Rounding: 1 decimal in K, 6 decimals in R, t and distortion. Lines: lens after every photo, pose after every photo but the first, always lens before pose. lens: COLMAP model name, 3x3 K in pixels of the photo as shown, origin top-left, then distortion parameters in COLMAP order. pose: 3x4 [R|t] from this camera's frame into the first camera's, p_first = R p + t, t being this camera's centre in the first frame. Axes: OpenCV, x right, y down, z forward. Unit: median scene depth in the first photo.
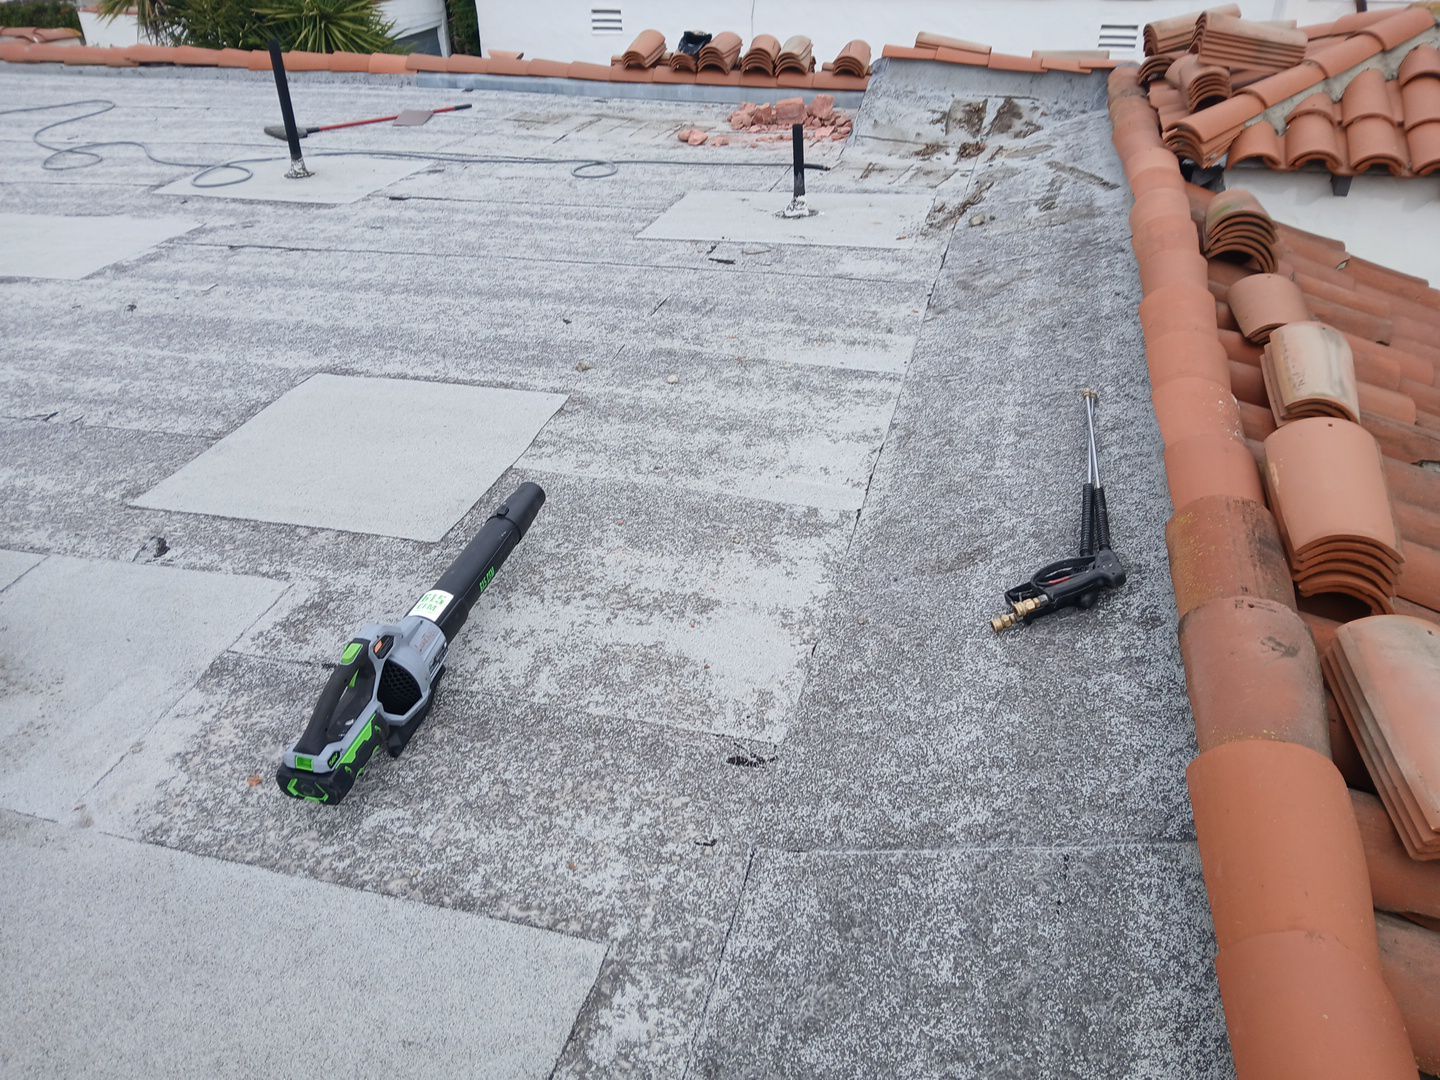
lens RADIAL K [[1107.0, 0, 725.9], [0, 1107.0, 542.6], [0, 0, 1]] dist [0.035931, -0.074648]
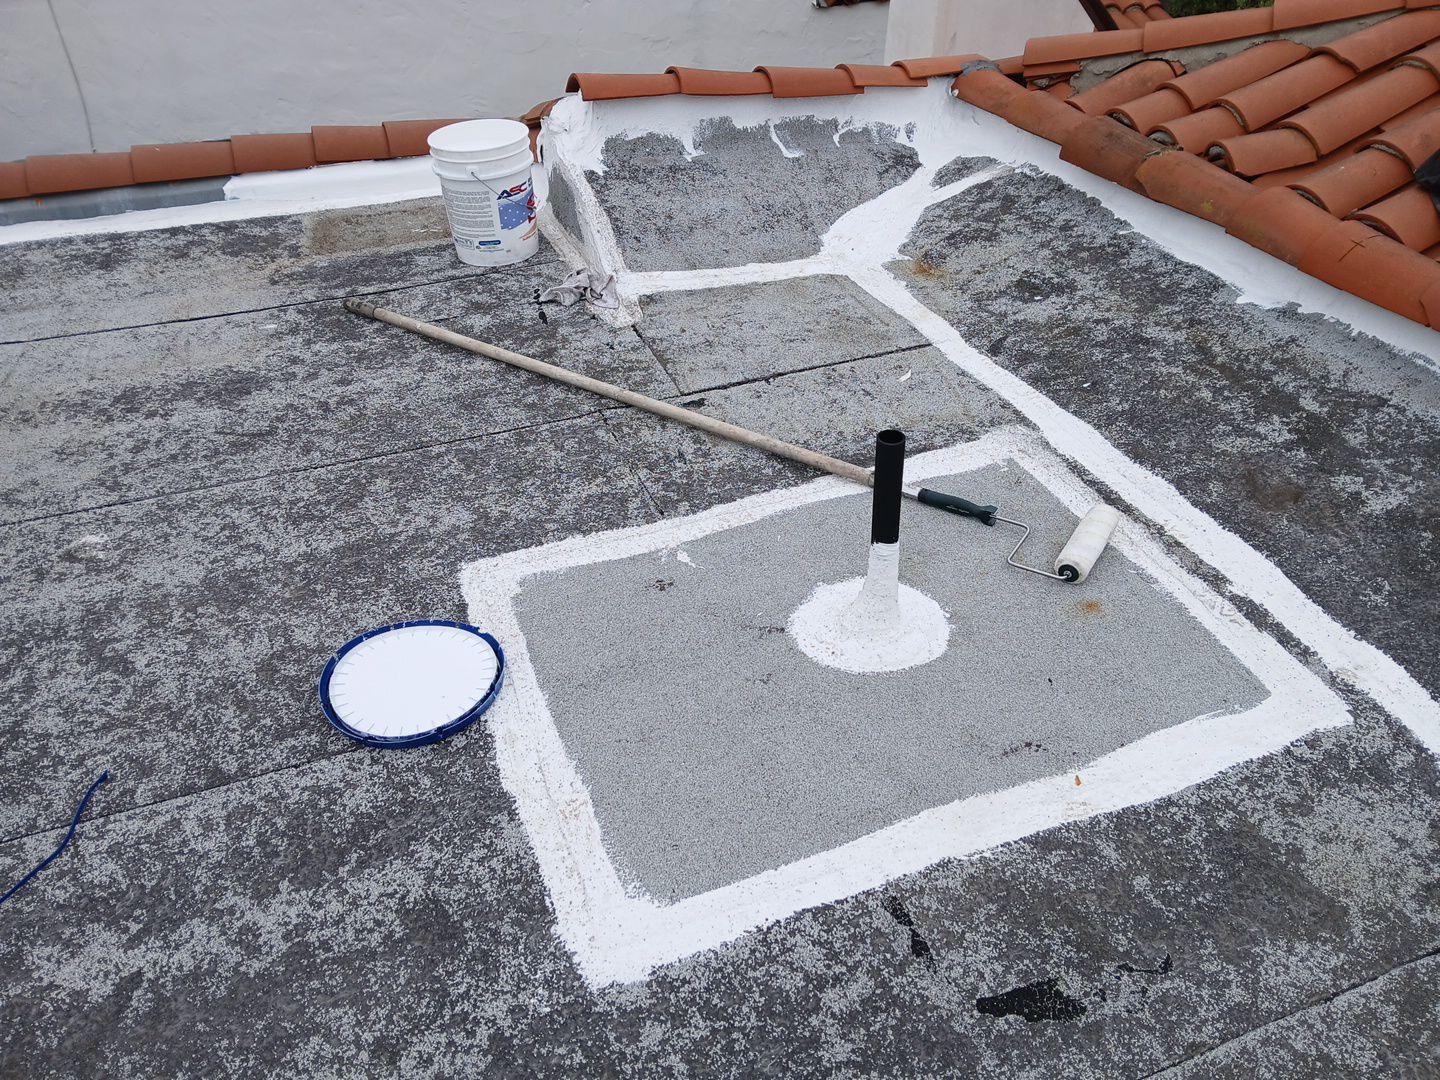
lens RADIAL K [[1114.7, 0, 720.0], [0, 1114.7, 540.0], [0, 0, 1]] dist [0.031669, -0.076630]
pose [[0.805486, -0.332046, 0.490854, -0.184503], [0.292937, 0.943108, 0.157274, -0.455176], [-0.515151, 0.017108, 0.856929, 0.783180]]
